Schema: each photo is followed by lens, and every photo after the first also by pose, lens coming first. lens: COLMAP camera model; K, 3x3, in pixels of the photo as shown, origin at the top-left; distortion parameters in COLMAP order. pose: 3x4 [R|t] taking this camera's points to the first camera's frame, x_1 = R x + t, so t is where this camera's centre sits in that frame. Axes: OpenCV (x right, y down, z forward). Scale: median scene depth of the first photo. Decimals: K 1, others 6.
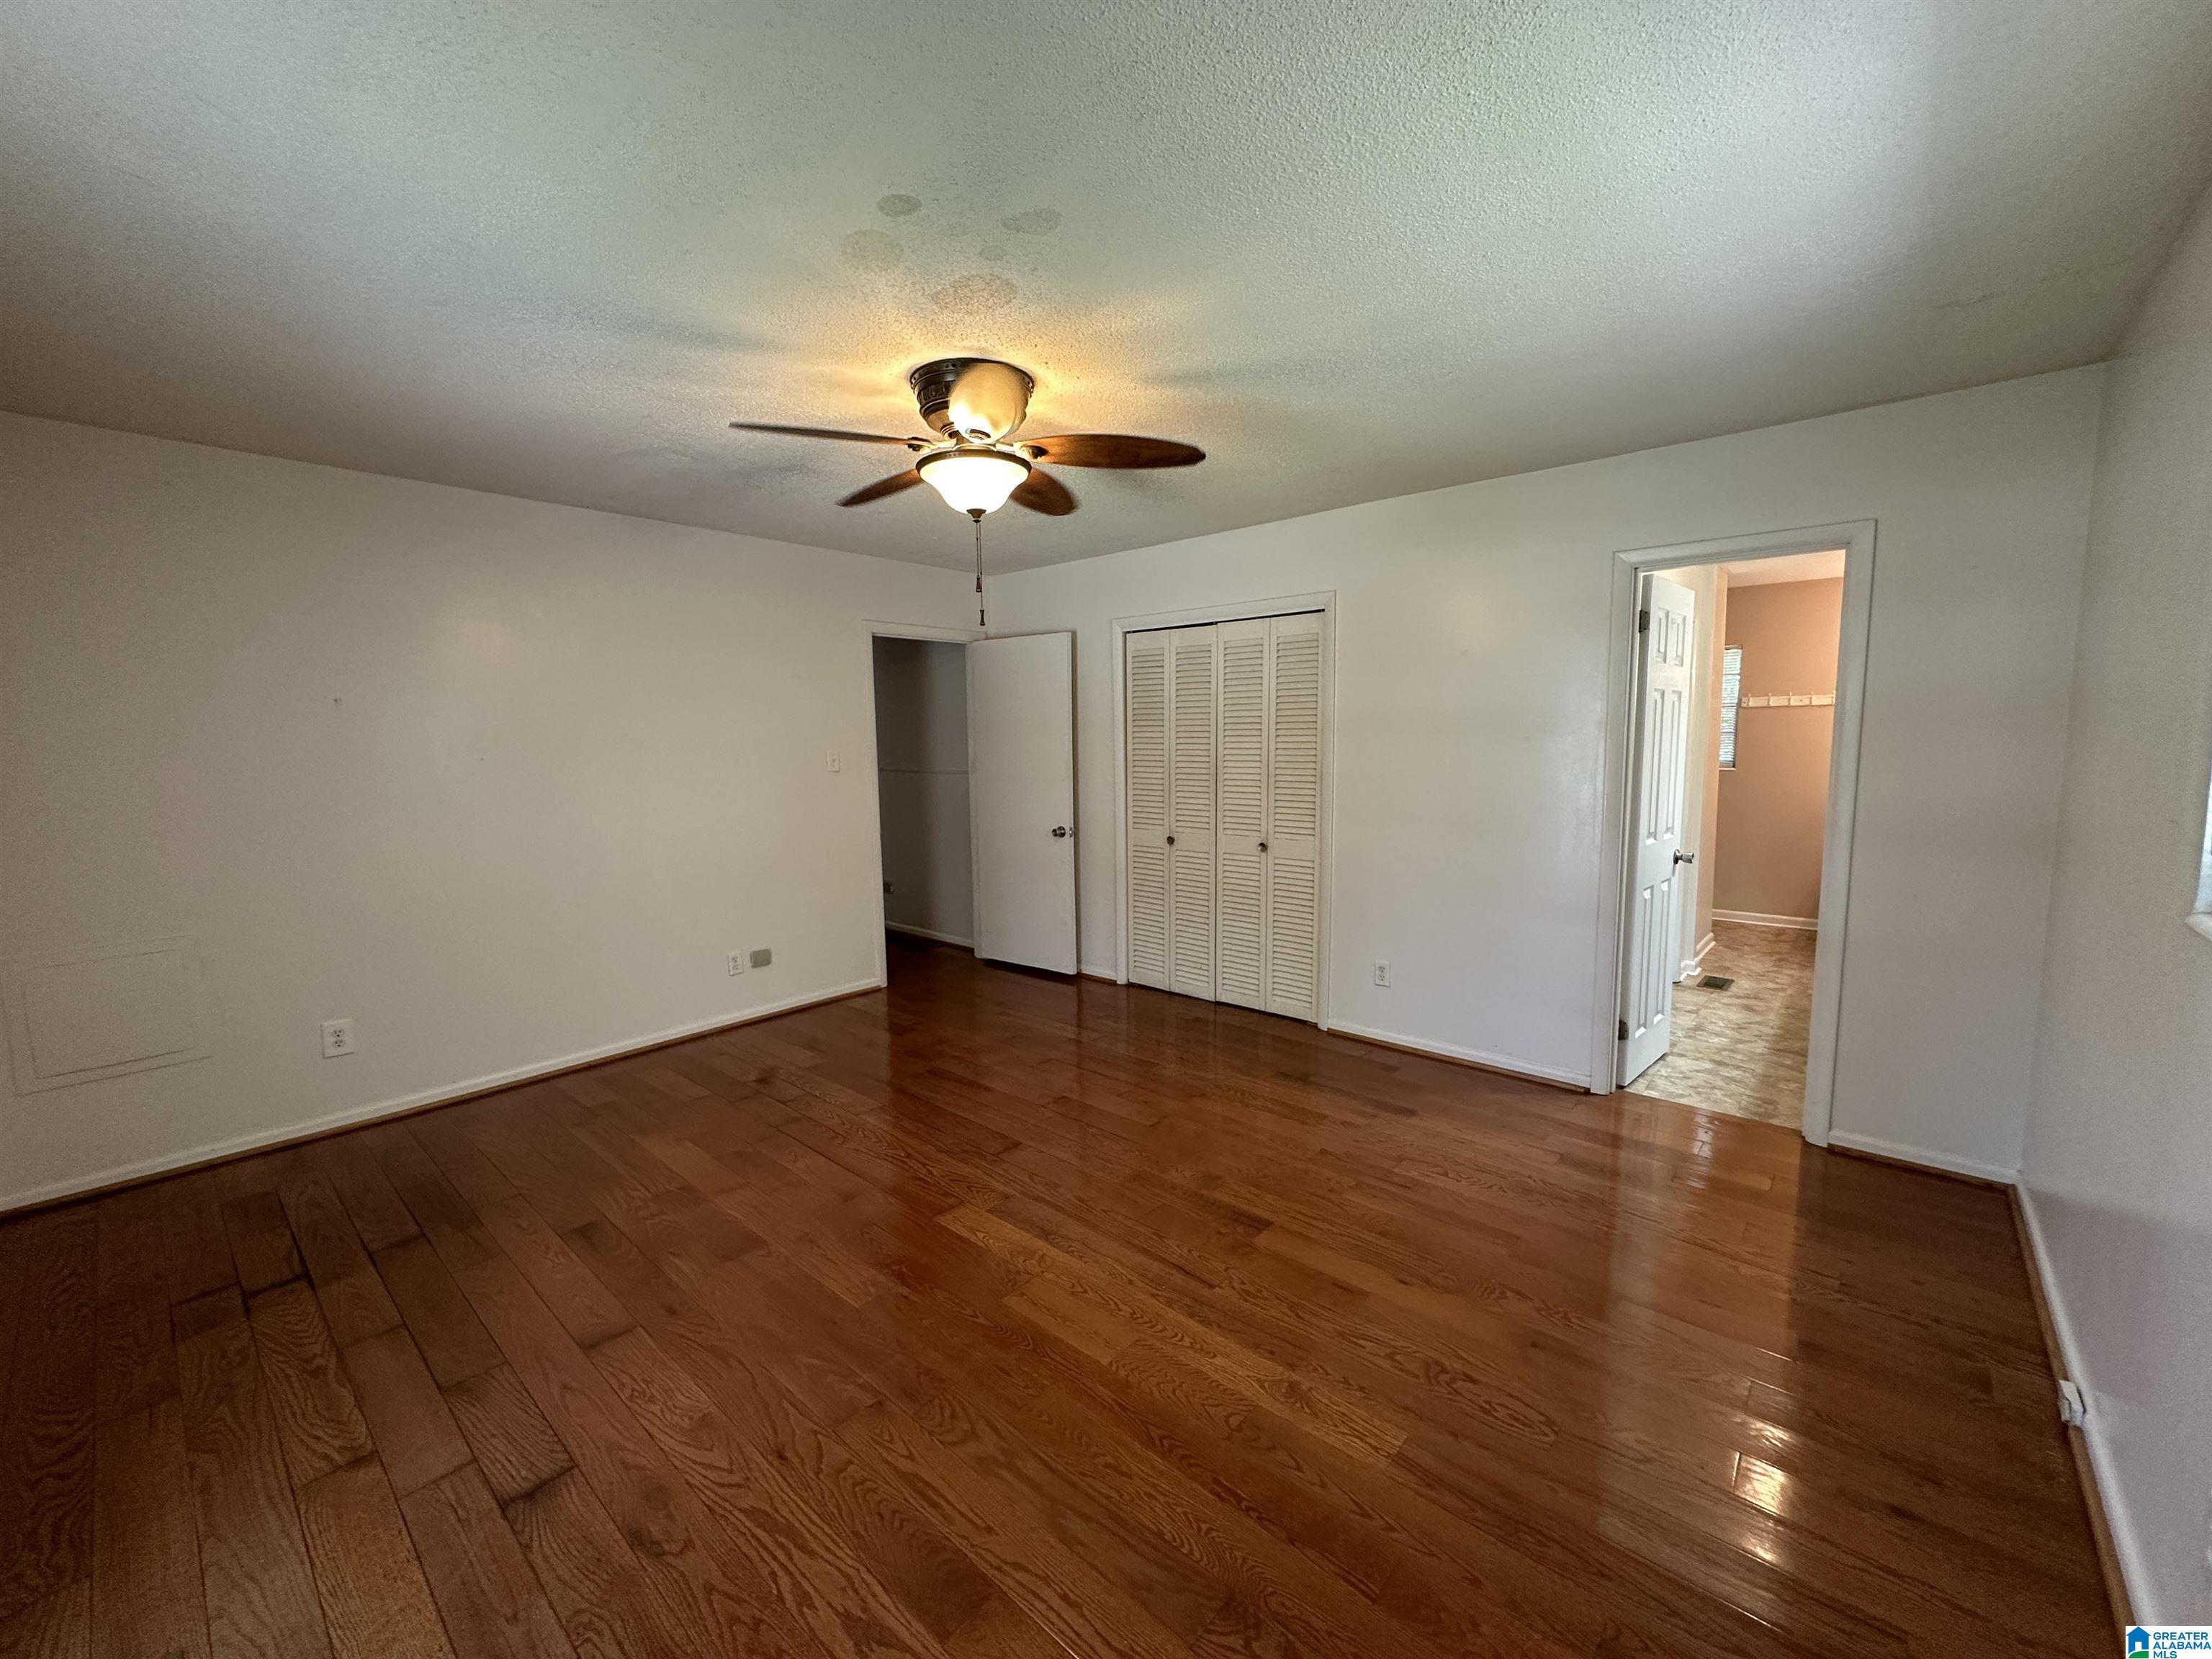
lens RADIAL K [[880.7, 0, 1106.0], [0, 880.7, 829.5], [0, 0, 1]] dist [-0.001113, -0.000143]
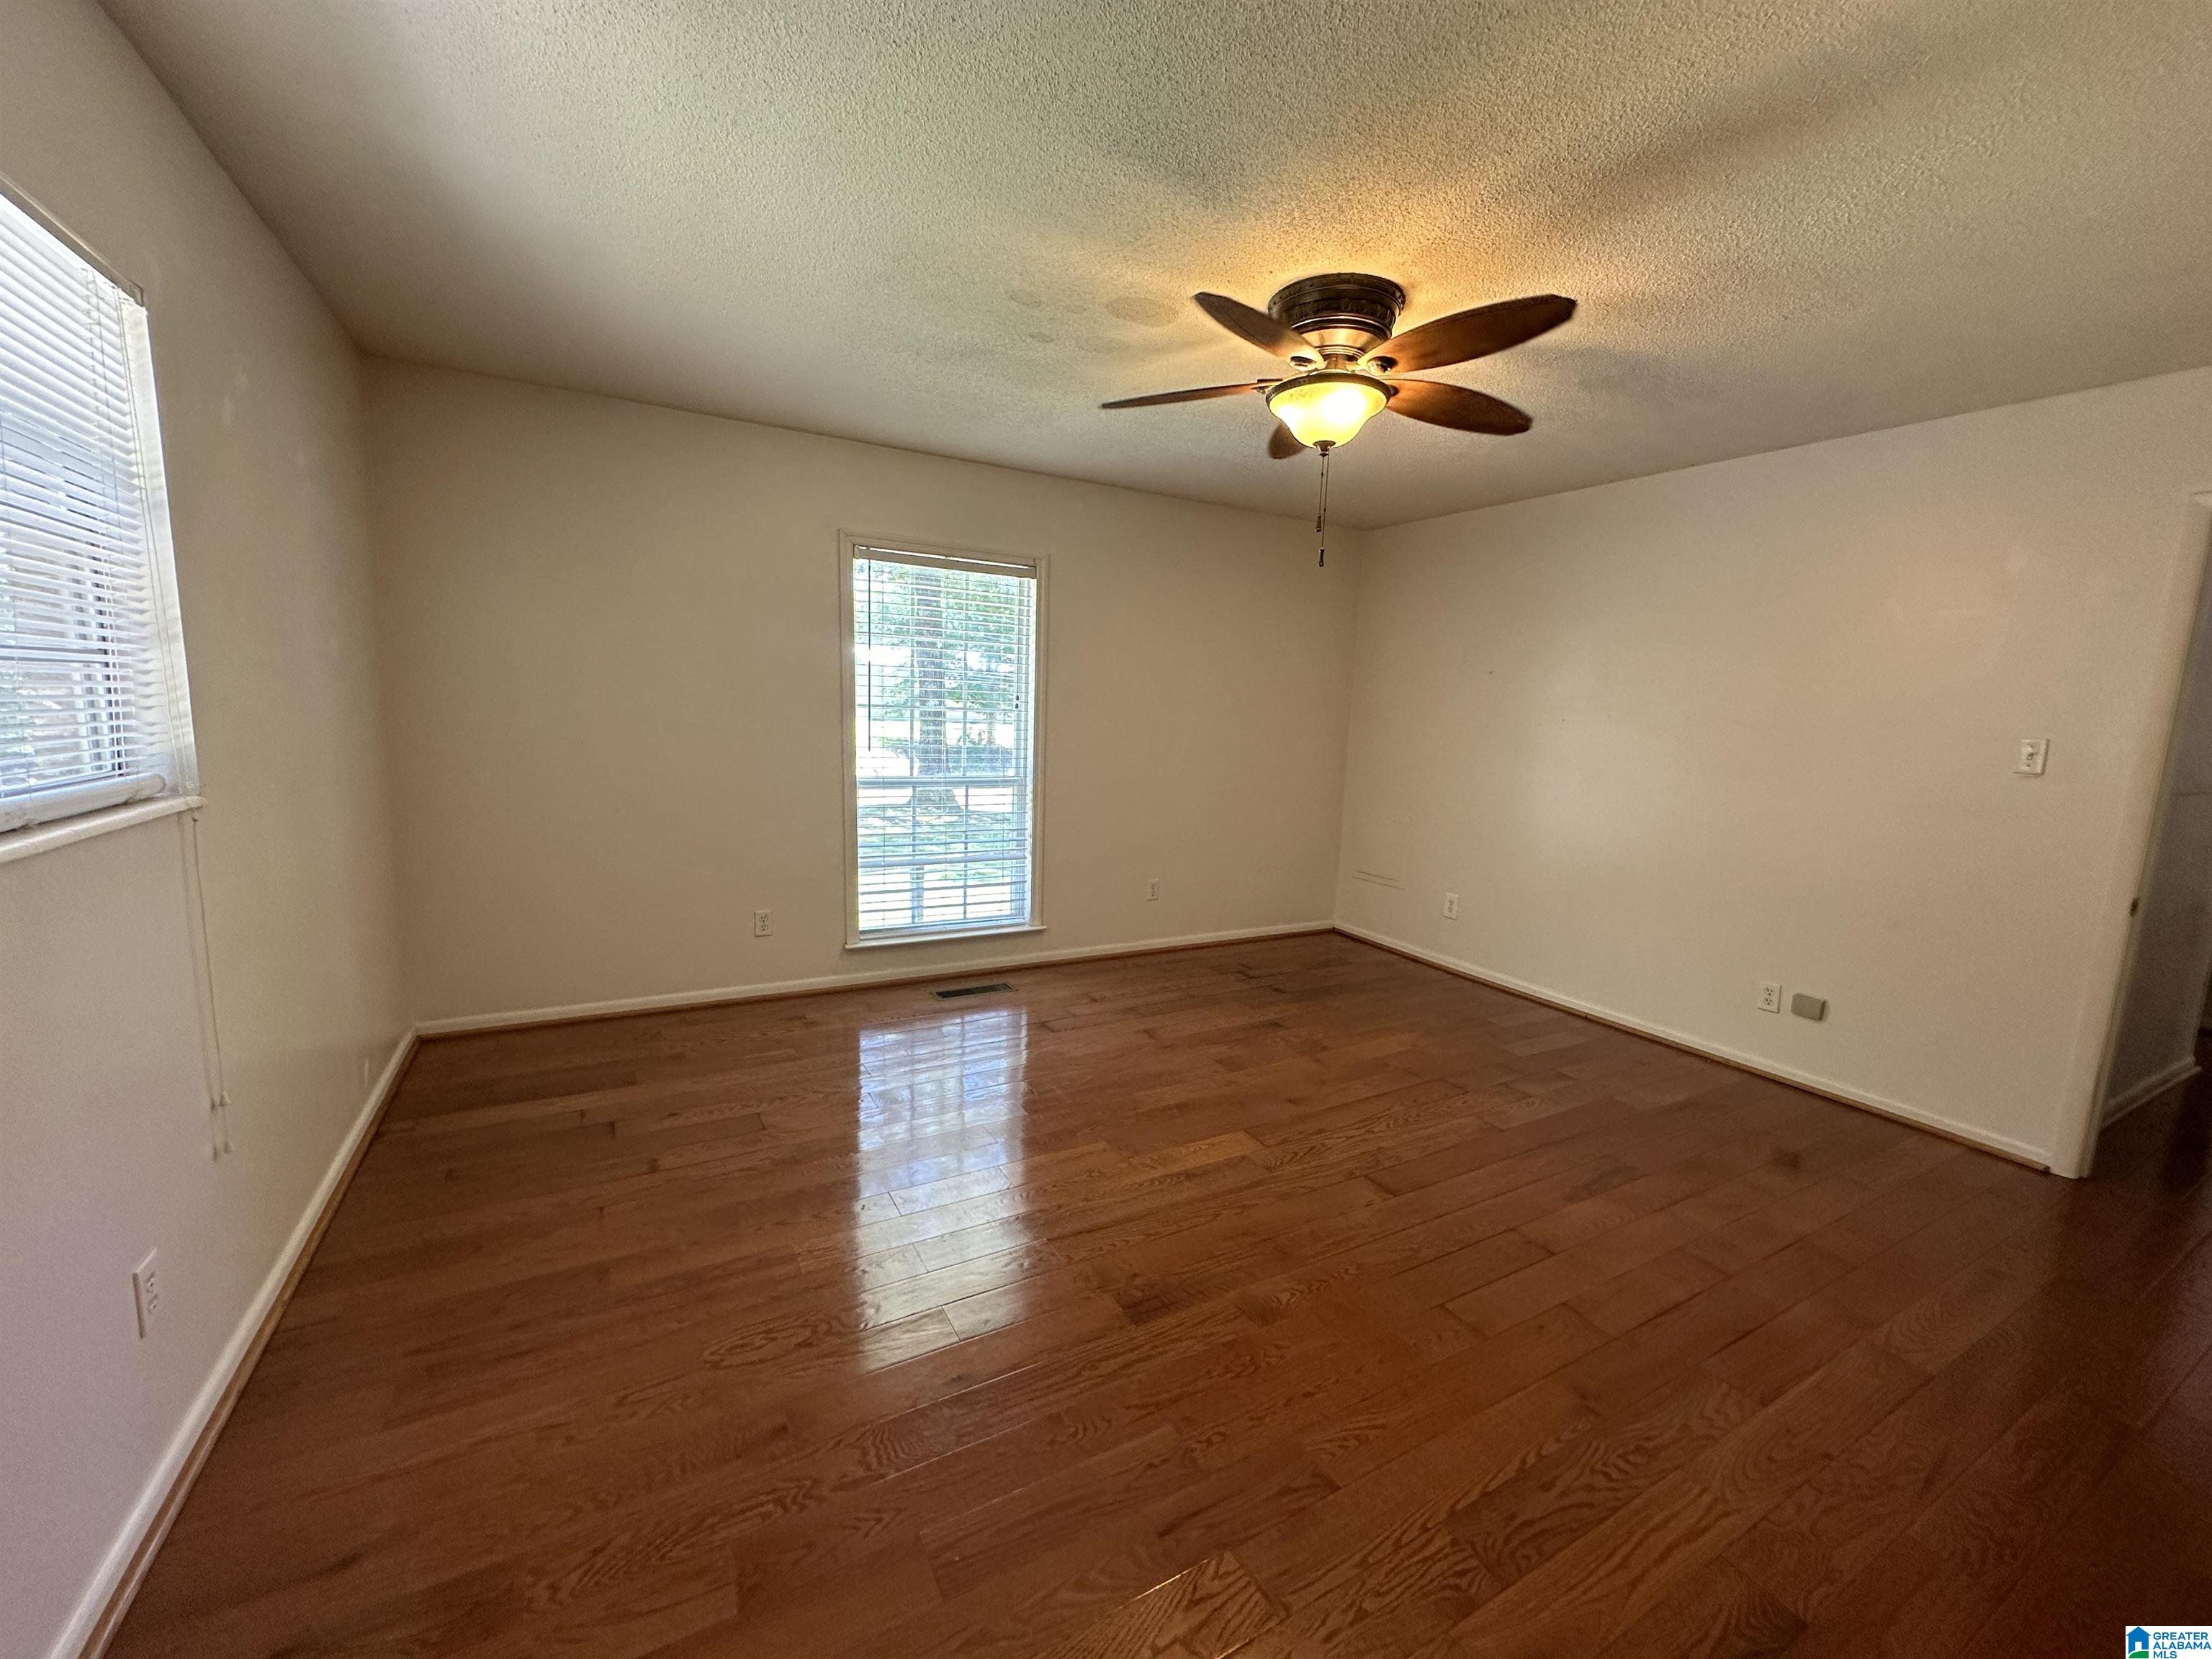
lens RADIAL K [[880.7, 0, 1106.0], [0, 880.7, 829.5], [0, 0, 1]] dist [-0.001113, -0.000143]
pose [[-0.332498, 0.133035, -0.933674, 0.852207], [-0.134886, 0.973115, 0.186690, -0.105014], [0.933408, 0.188013, -0.305614, 1.135527]]
